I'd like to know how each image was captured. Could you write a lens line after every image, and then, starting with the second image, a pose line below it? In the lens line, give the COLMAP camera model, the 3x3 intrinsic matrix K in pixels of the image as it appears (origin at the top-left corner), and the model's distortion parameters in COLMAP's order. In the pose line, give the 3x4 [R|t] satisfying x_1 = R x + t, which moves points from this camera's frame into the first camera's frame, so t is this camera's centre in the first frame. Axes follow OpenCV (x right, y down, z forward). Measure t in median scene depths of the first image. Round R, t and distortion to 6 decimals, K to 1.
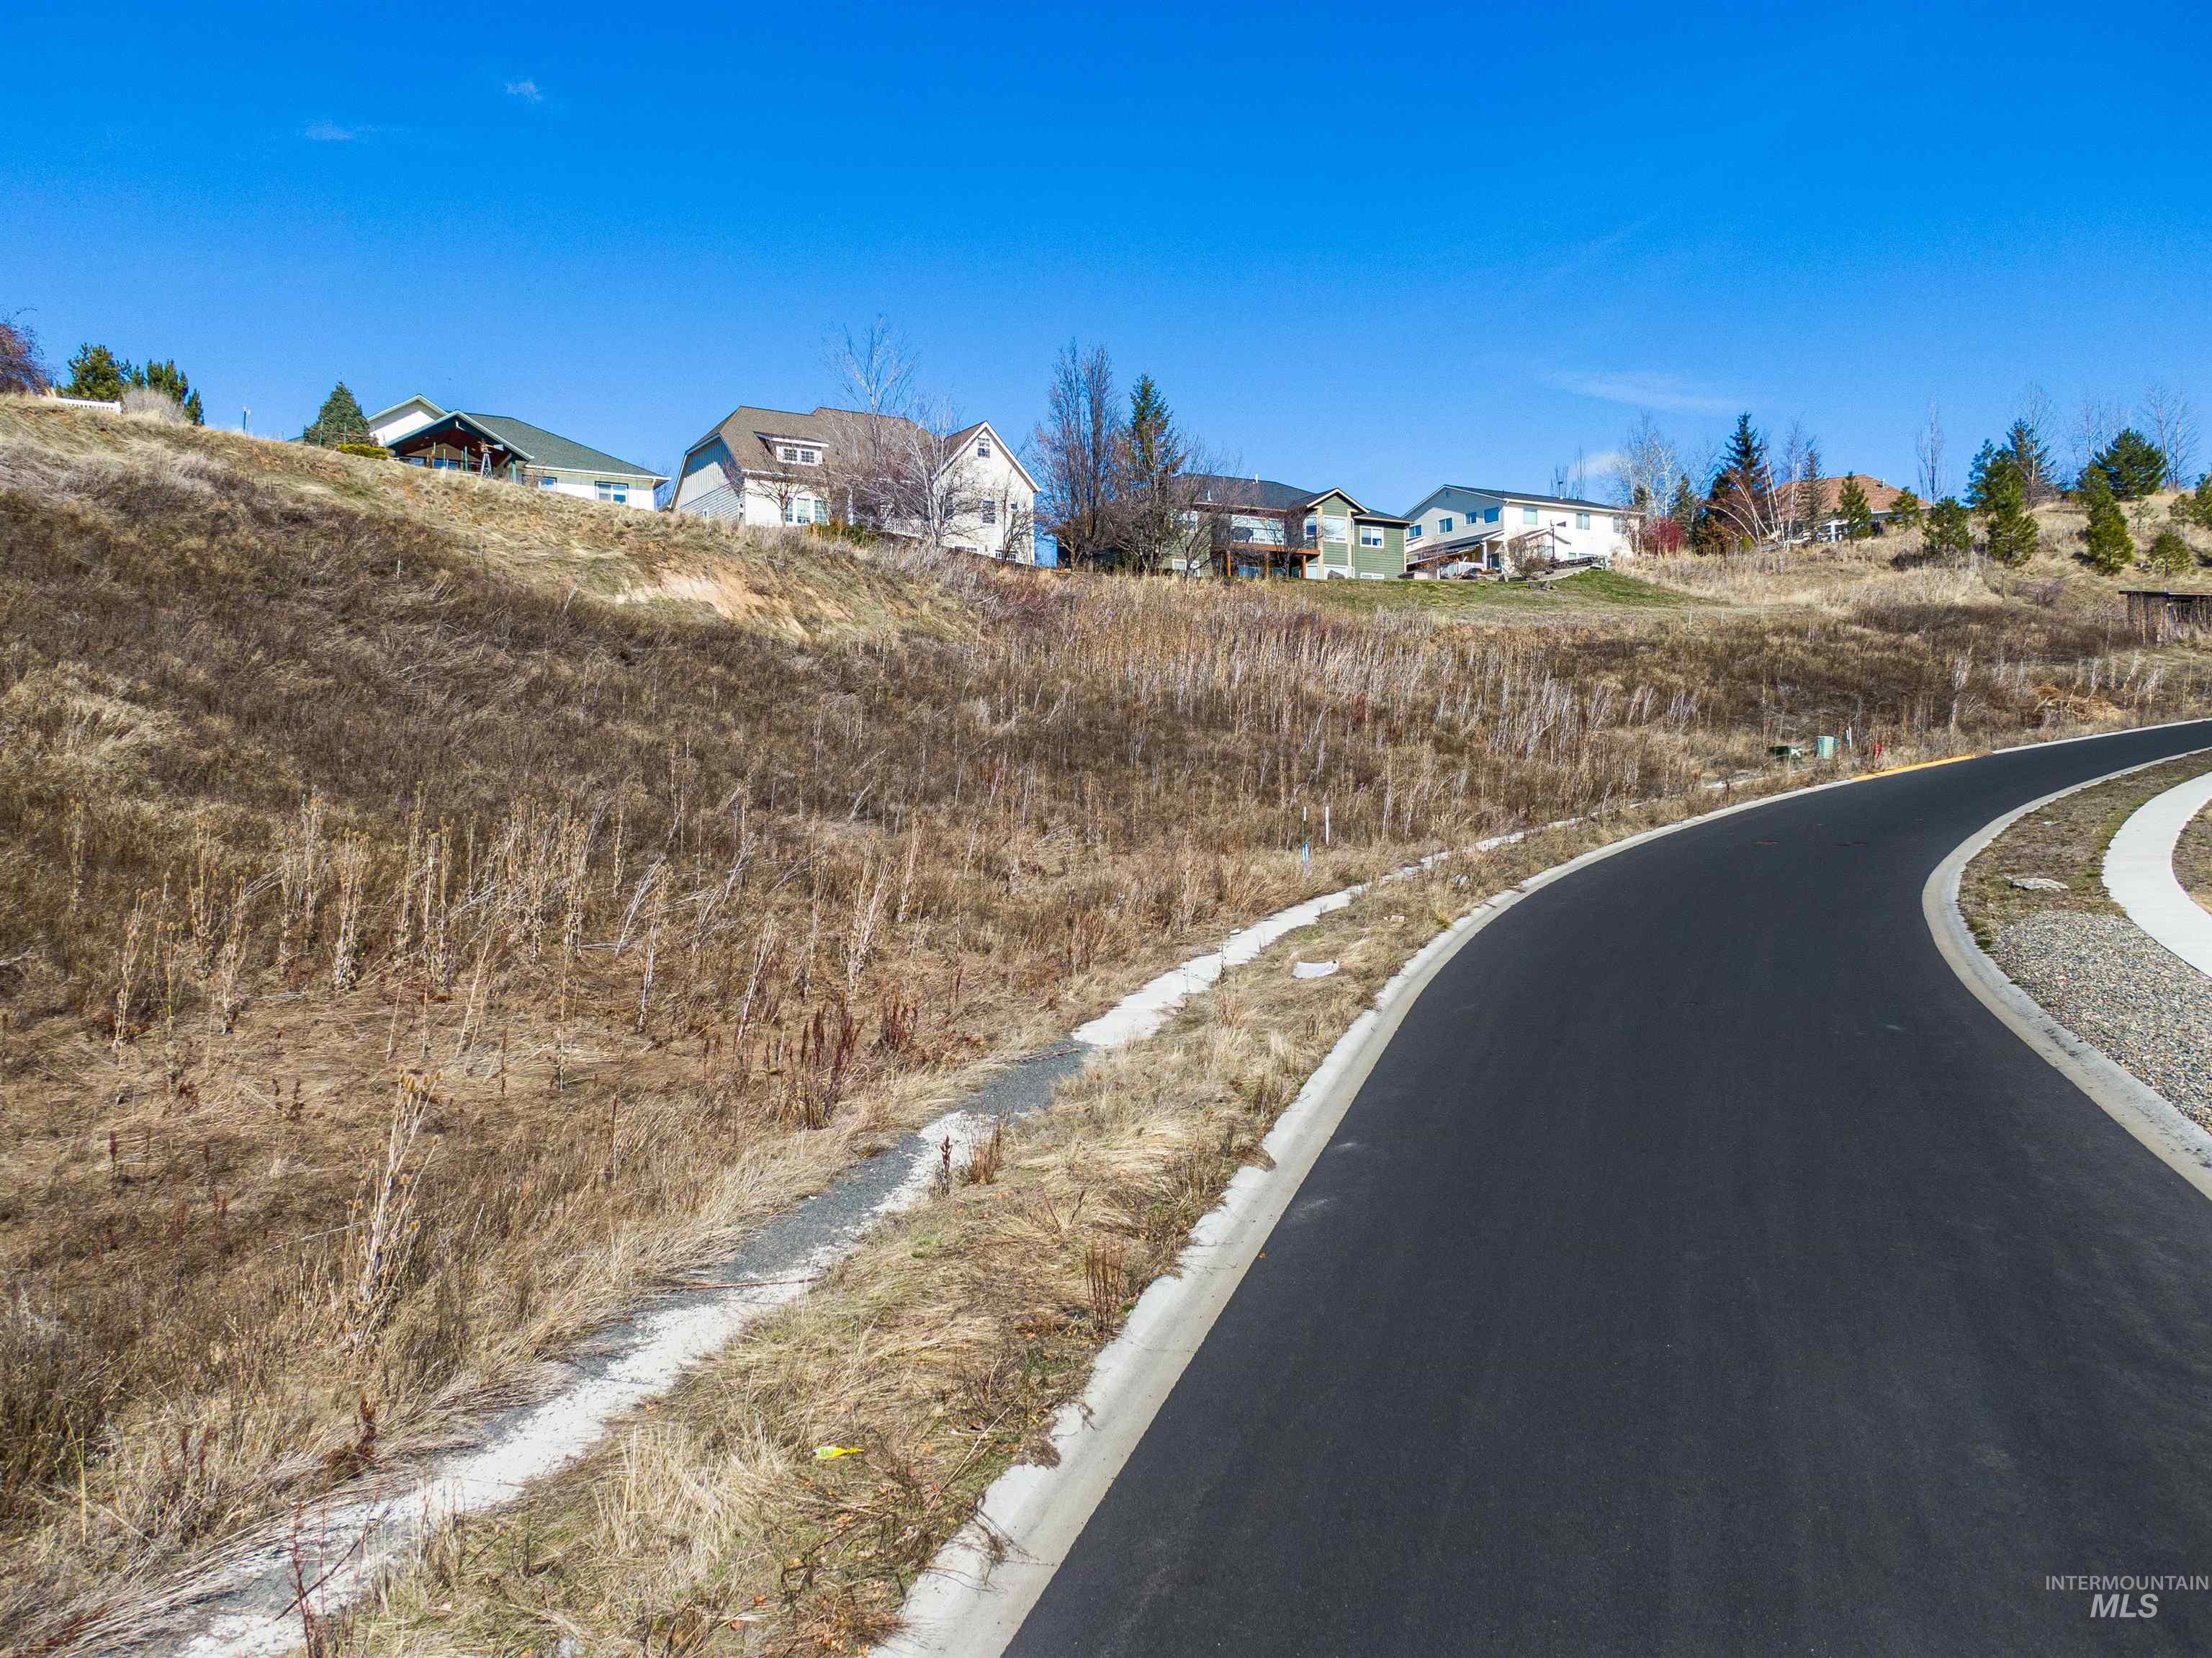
lens RADIAL K [[1677.6, 0, 1103.3], [0, 1677.6, 834.6], [0, 0, 1]] dist [0.028409, -0.045627]
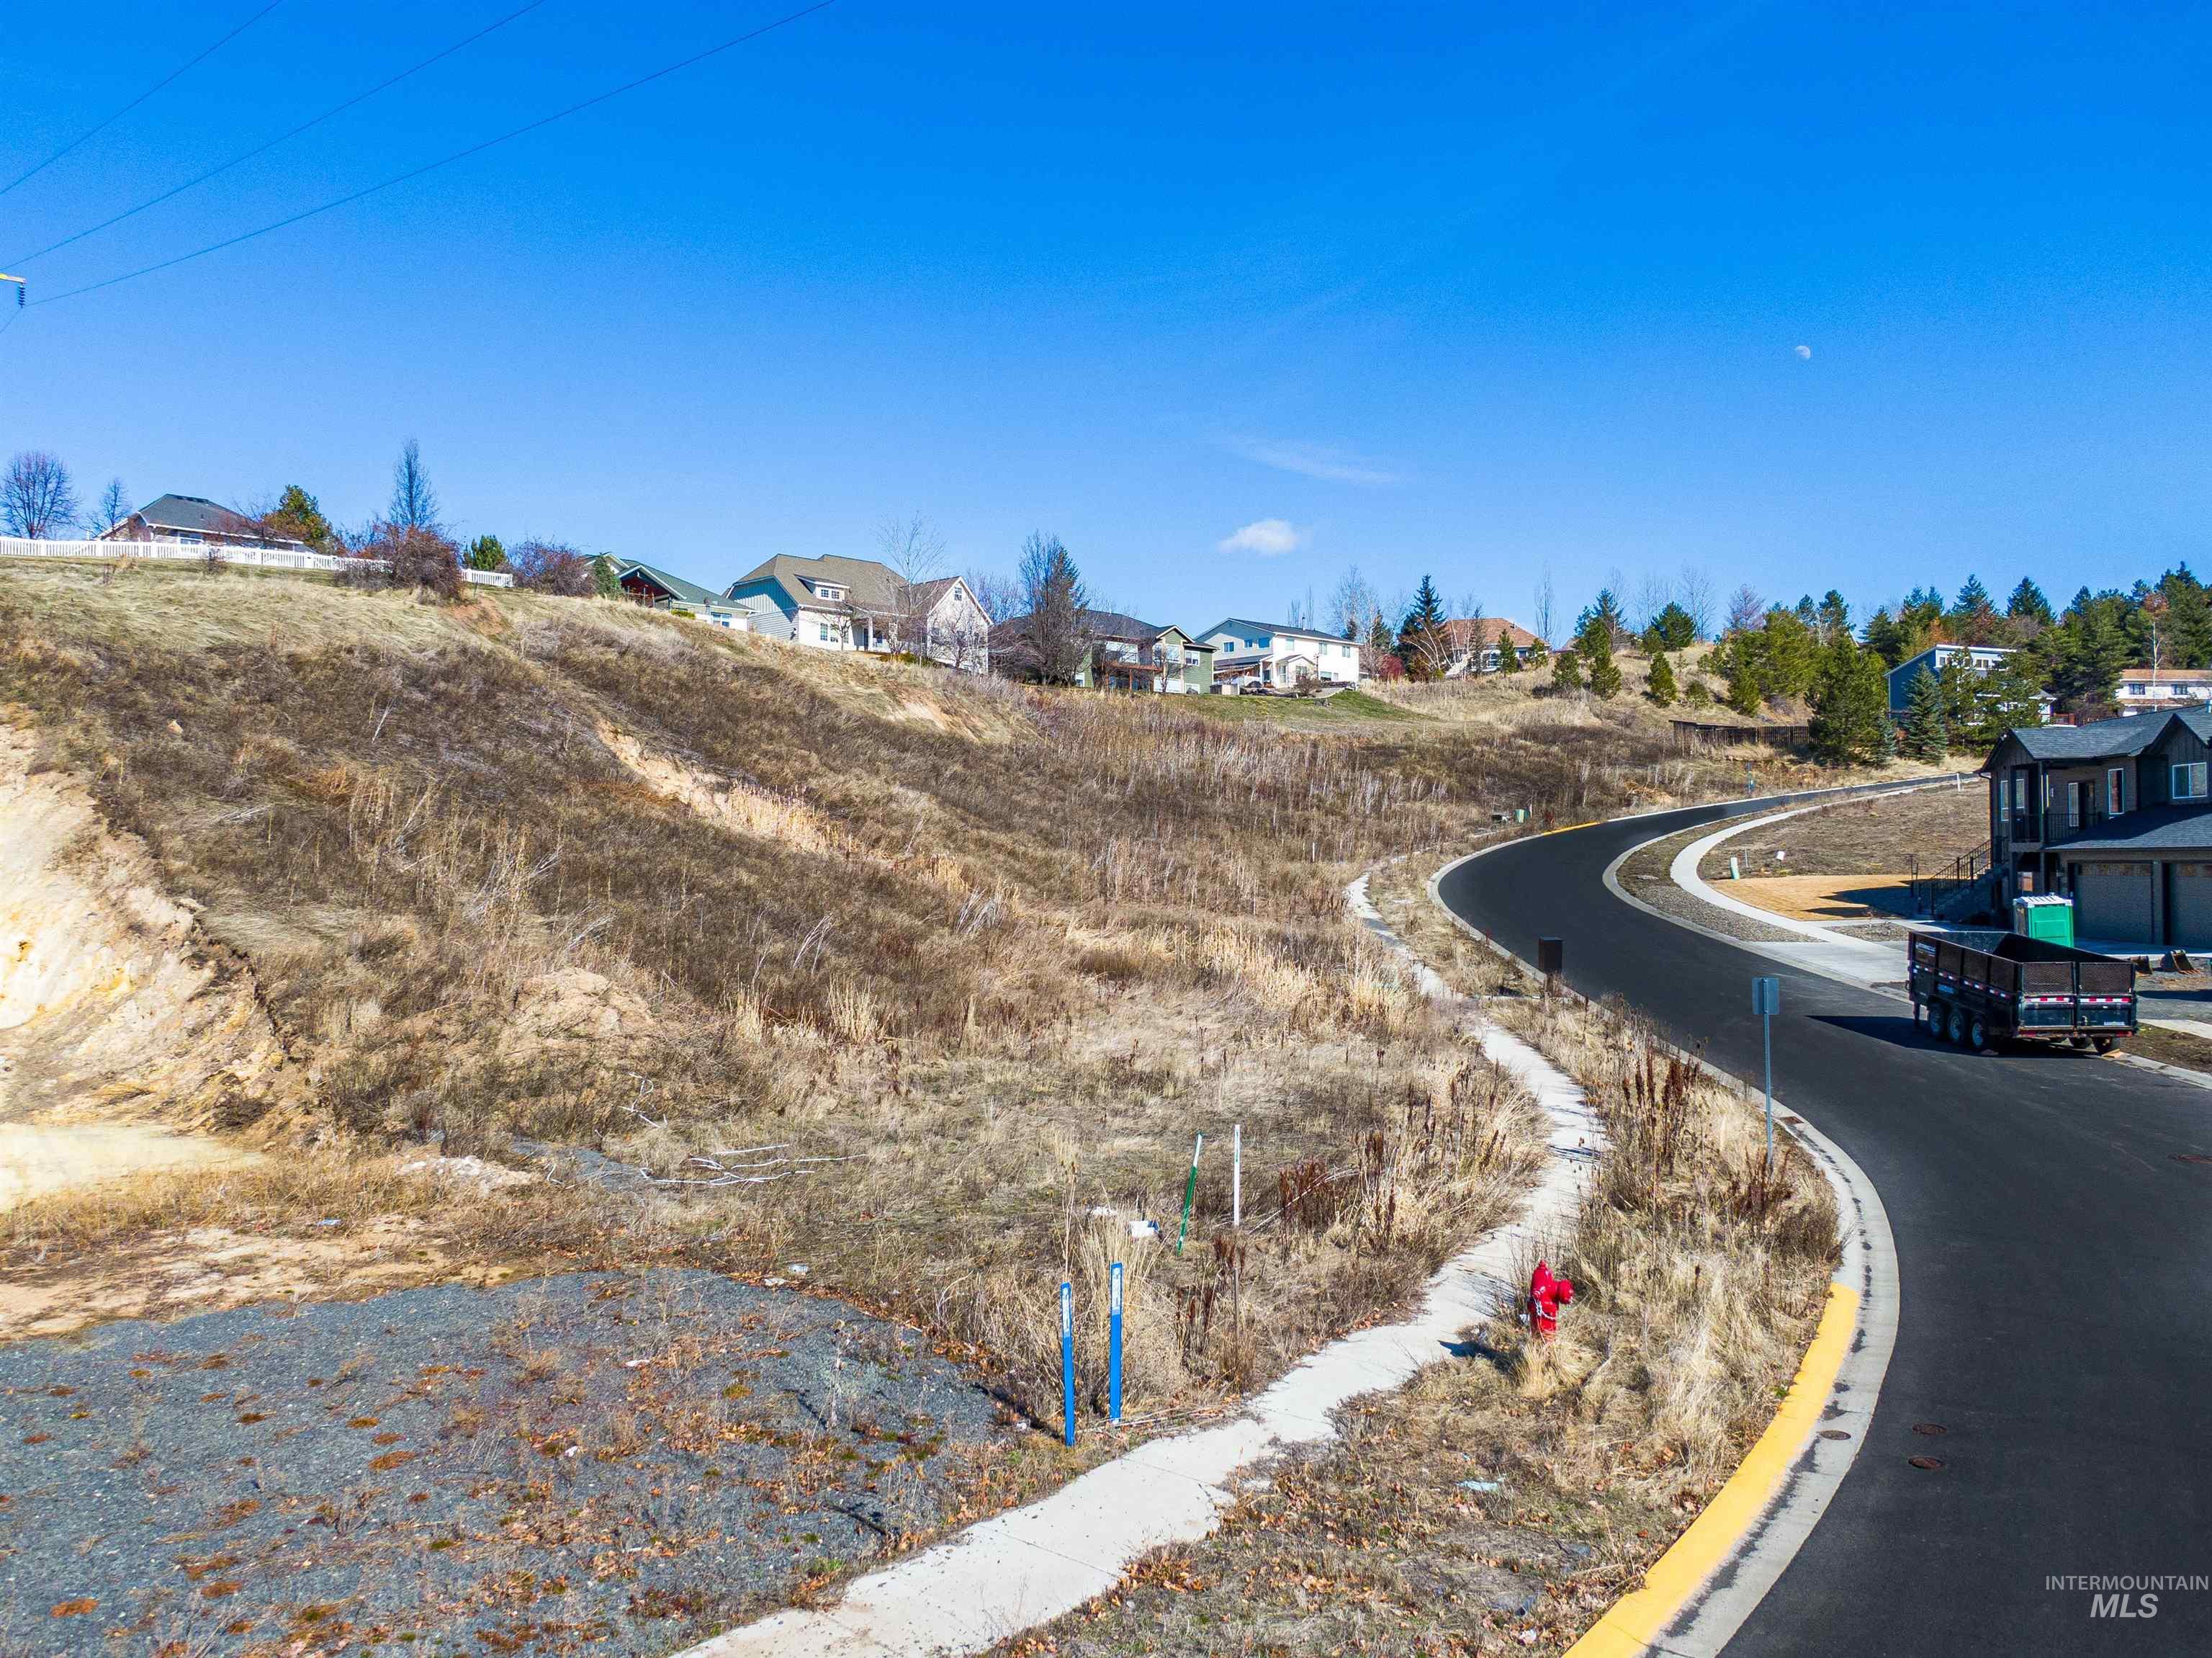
lens RADIAL K [[1677.6, 0, 1103.6], [0, 1677.6, 834.0], [0, 0, 1]] dist [0.028409, -0.045627]
pose [[0.974946, 0.016754, 0.221809, -0.279902], [-0.010369, 0.999499, -0.029917, 0.017388], [-0.222199, 0.026868, 0.974631, -0.445937]]
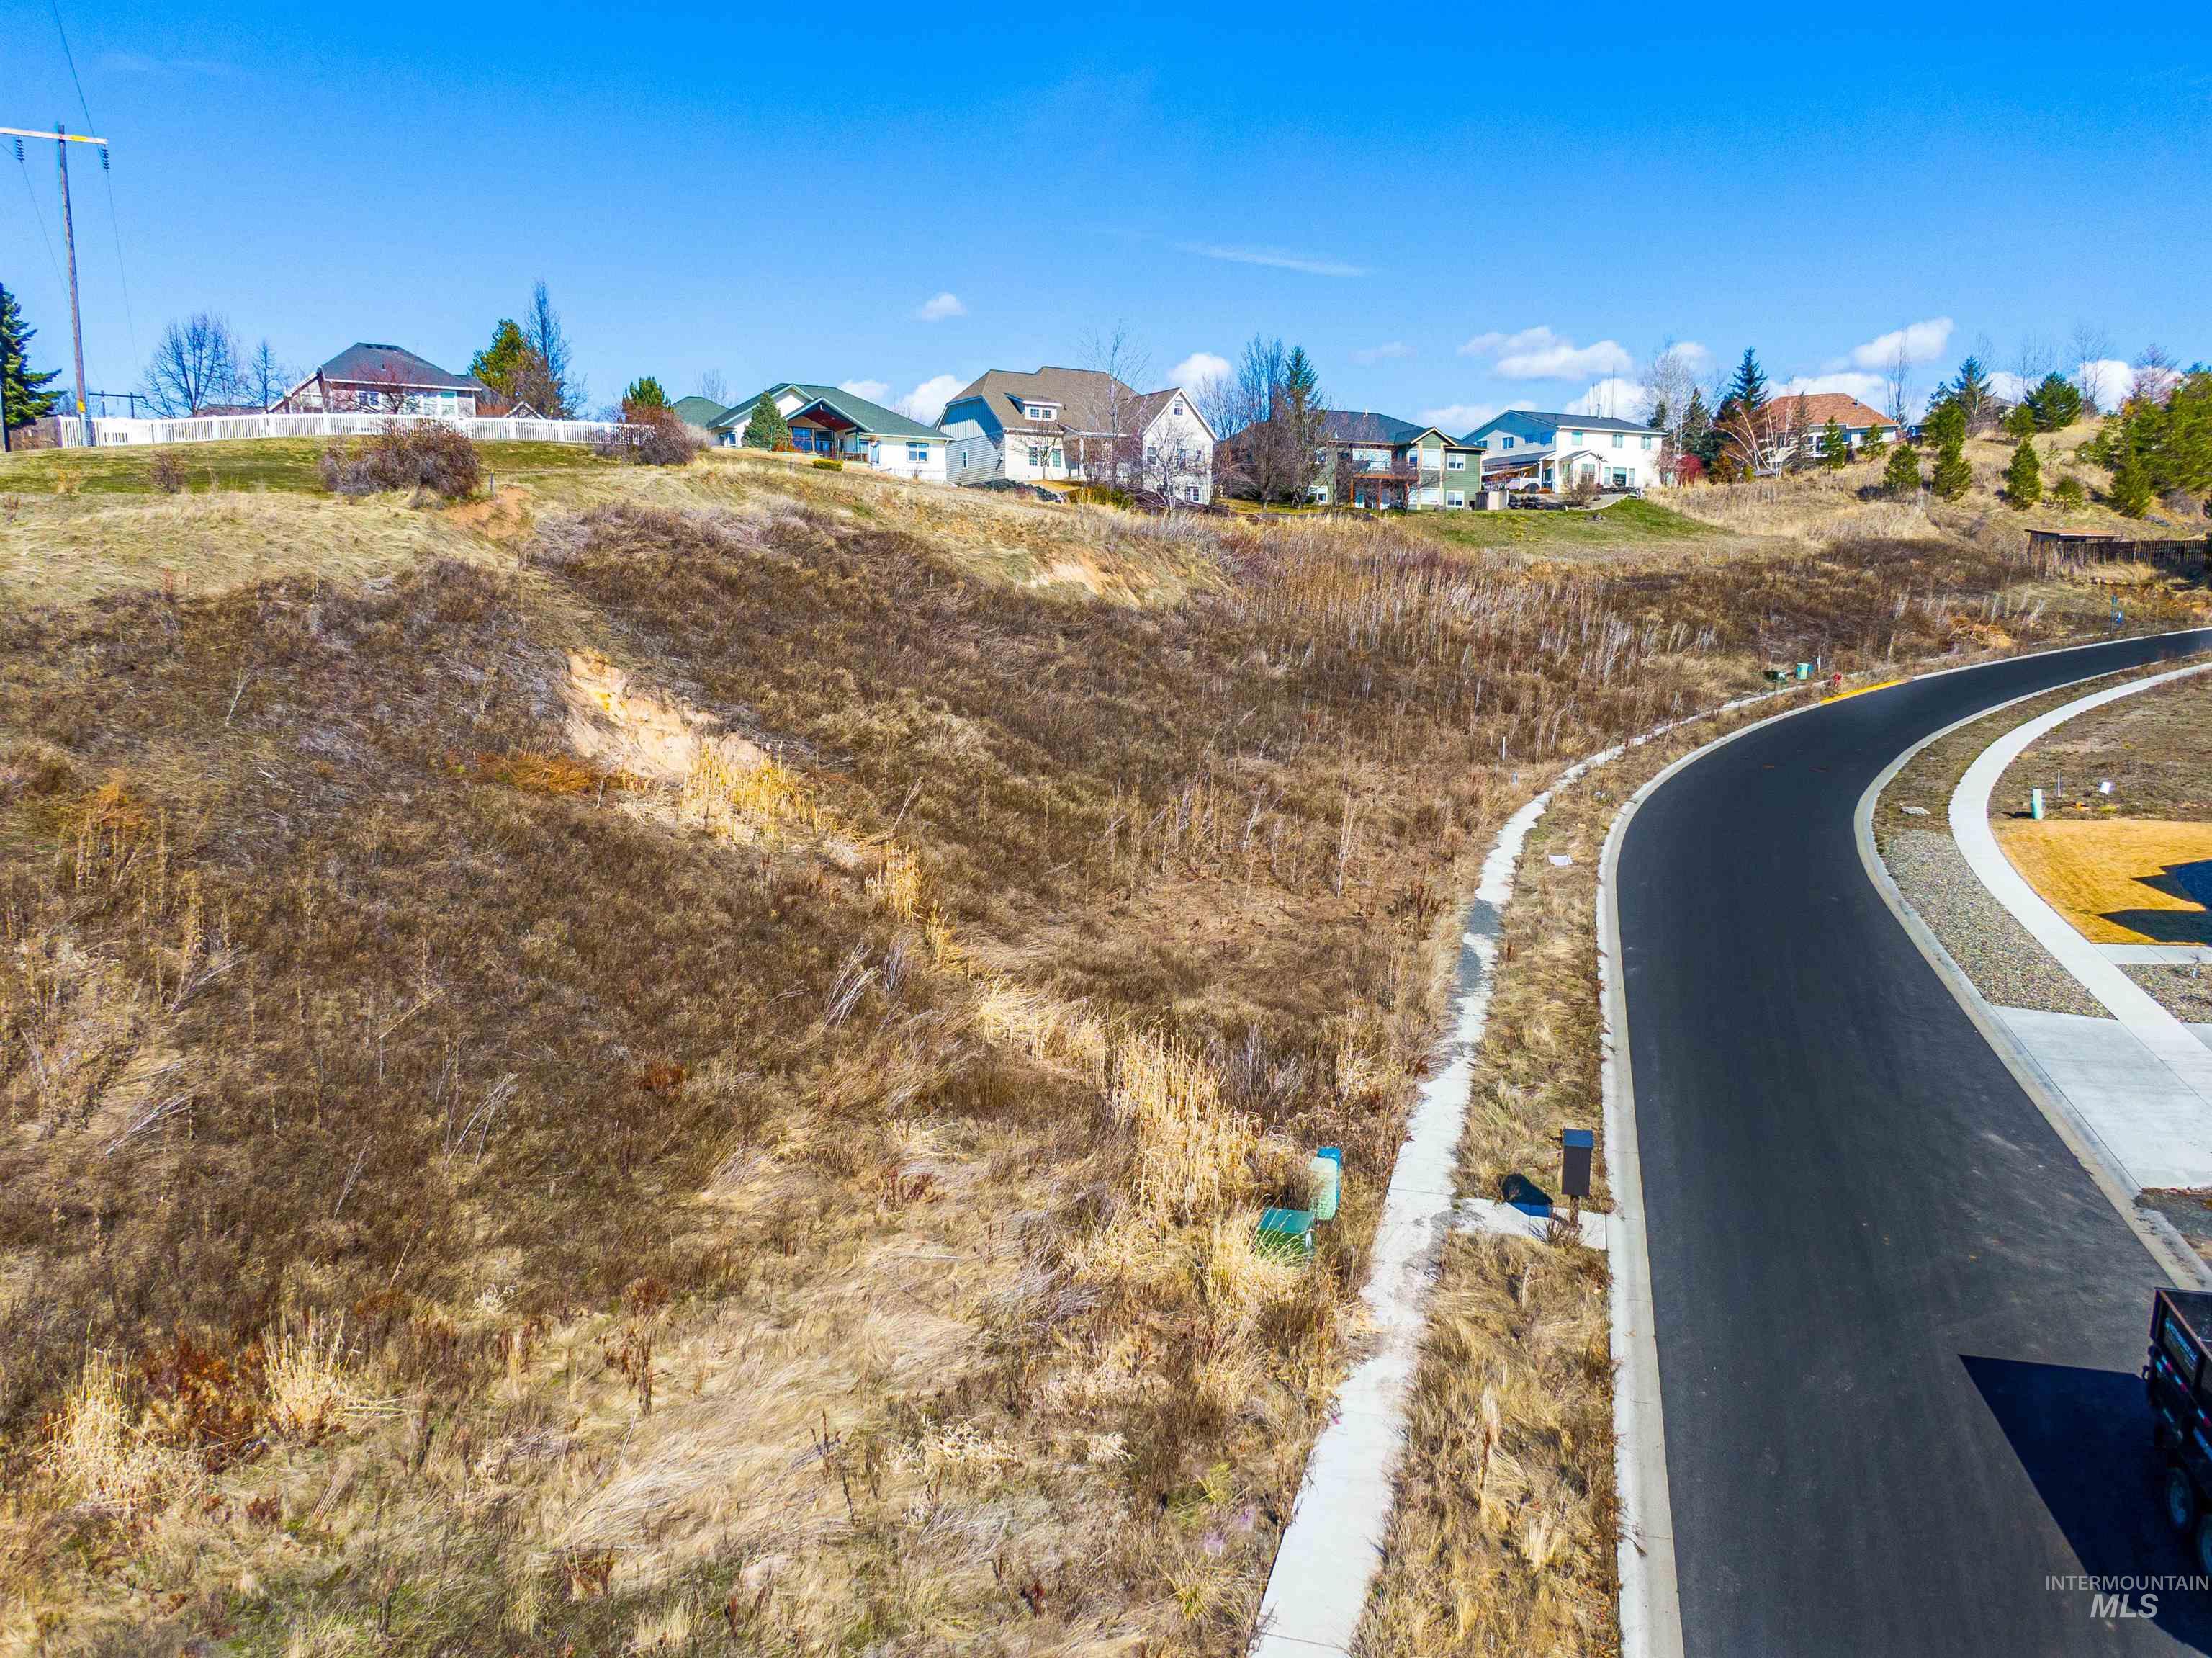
lens RADIAL K [[1569.7, 0, 1112.0], [0, 1569.7, 834.3], [0, 0, 1]] dist [0.046566, -0.069756]
pose [[0.999929, 0.009370, 0.007399, -0.137082], [-0.010253, 0.991463, 0.129985, -0.061447], [-0.006118, -0.130051, 0.991488, -0.287701]]
